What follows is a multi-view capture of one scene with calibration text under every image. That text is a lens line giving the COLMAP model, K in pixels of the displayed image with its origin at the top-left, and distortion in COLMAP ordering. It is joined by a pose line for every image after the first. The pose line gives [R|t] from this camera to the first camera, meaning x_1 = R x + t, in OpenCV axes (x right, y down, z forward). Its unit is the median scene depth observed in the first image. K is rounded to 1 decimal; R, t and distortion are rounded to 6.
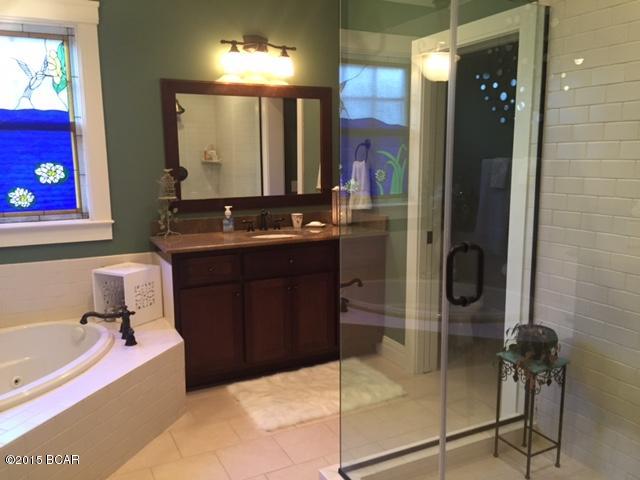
lens RADIAL K [[538.1, 0, 320.0], [0, 538.1, 240.0], [0, 0, 1]] dist [0.079328, -0.116038]
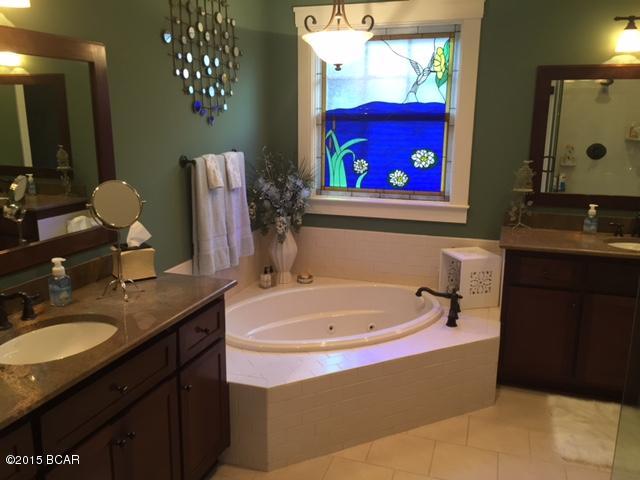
lens RADIAL K [[538.1, 0, 320.0], [0, 538.1, 240.0], [0, 0, 1]] dist [0.079328, -0.116038]
pose [[0.703484, 0.172412, -0.689482, 0.162099], [-0.123123, 0.985025, 0.120692, -0.065237], [0.699965, -0.000014, 0.714177, 0.041636]]
